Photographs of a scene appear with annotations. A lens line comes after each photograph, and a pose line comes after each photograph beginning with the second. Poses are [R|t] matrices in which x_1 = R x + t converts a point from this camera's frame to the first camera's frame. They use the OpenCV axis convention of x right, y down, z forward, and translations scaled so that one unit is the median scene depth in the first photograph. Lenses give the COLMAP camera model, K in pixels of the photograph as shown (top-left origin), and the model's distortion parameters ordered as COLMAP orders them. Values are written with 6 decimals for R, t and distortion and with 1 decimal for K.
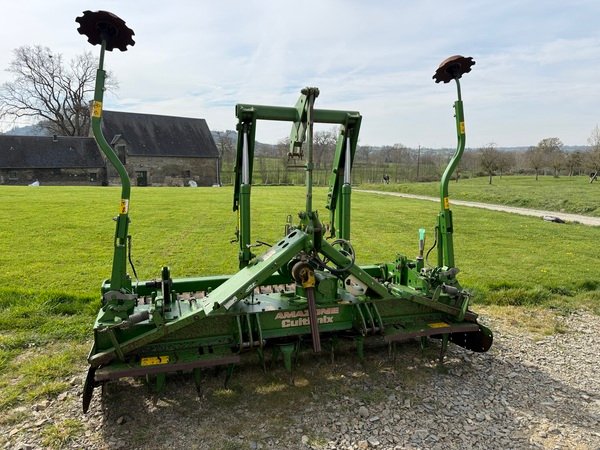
lens RADIAL K [[423.4, 0, 299.9], [0, 423.4, 222.1], [0, 0, 1]] dist [0.054923, -0.071758]
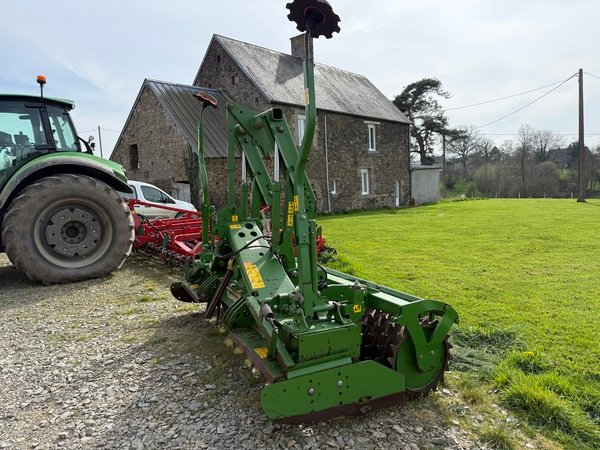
lens RADIAL K [[423.4, 0, 298.1], [0, 423.4, 226.8], [0, 0, 1]] dist [0.054923, -0.071758]
pose [[0.108589, 0.070315, -0.991597, 1.025608], [-0.098058, 0.993388, 0.059704, -0.044524], [0.989239, 0.090751, 0.114766, 0.882056]]
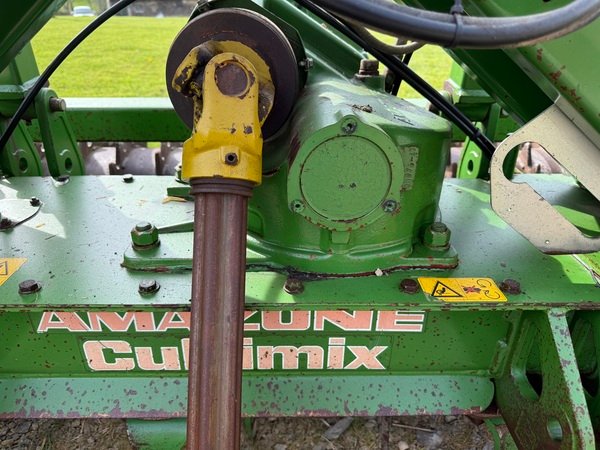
lens RADIAL K [[423.4, 0, 298.1], [0, 423.4, 227.3], [0, 0, 1]] dist [0.054923, -0.071758]
pose [[0.953384, 0.139521, -0.267568, 0.073765], [-0.039766, 0.937050, 0.346924, 0.100460], [0.299128, -0.320112, 0.898917, 0.738270]]
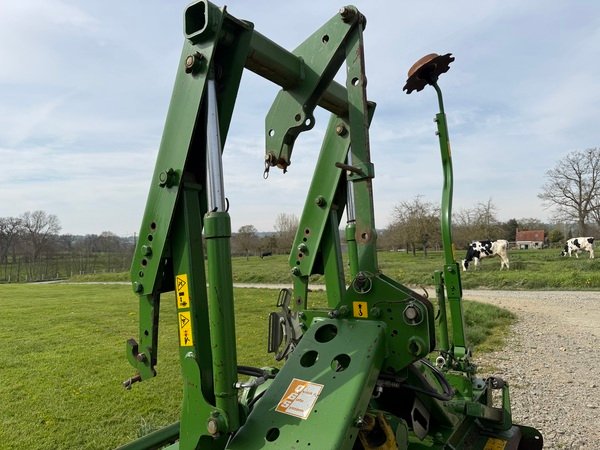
lens RADIAL K [[423.4, 0, 300.4], [0, 423.4, 224.8], [0, 0, 1]] dist [0.054923, -0.071758]
pose [[0.792780, -0.004977, 0.609488, -0.253858], [0.125146, 0.979991, -0.154779, -0.011074], [-0.596522, 0.198980, 0.777540, 0.572790]]
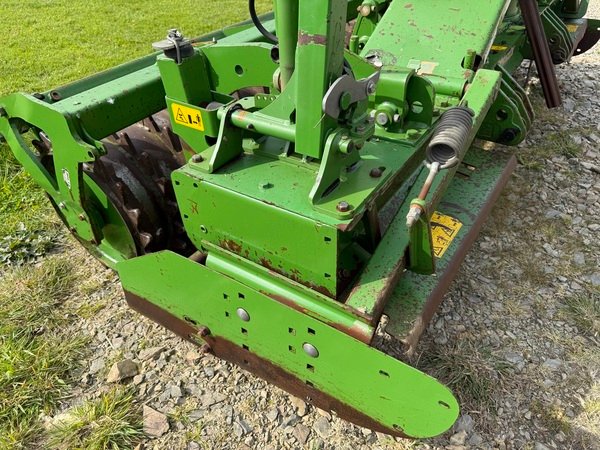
lens RADIAL K [[423.4, 0, 296.4], [0, 423.4, 226.5], [0, 0, 1]] dist [0.054923, -0.071758]
pose [[0.790403, -0.412059, 0.453289, -0.452240], [0.126825, 0.833999, 0.536993, 0.069579], [-0.599315, -0.366952, 0.711454, 0.588435]]
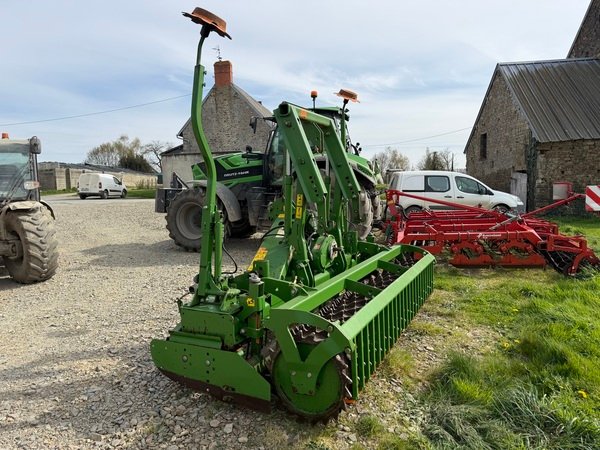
lens RADIAL K [[423.4, 0, 303.6], [0, 423.4, 226.8], [0, 0, 1]] dist [0.054923, -0.071758]
pose [[-0.716631, 0.060603, -0.694815, 0.750738], [-0.082166, 0.981944, 0.170393, -0.132557], [0.692596, 0.179199, -0.698712, 1.644791]]
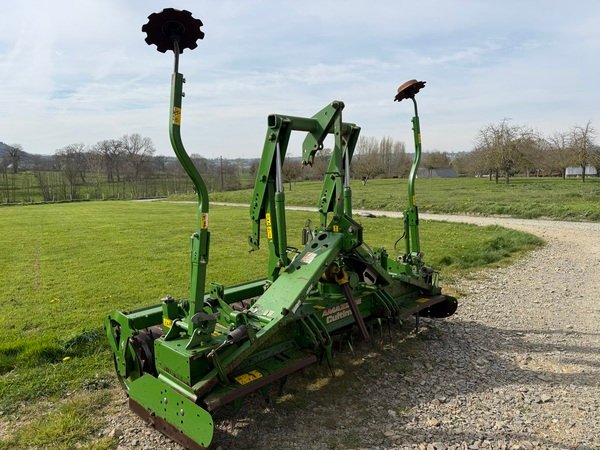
lens RADIAL K [[423.4, 0, 296.6], [0, 423.4, 223.5], [0, 0, 1]] dist [0.054923, -0.071758]
pose [[0.894638, -0.082660, 0.439078, -0.469837], [0.091652, 0.995791, 0.000720, -0.009115], [-0.437290, 0.039598, 0.898448, 0.053993]]
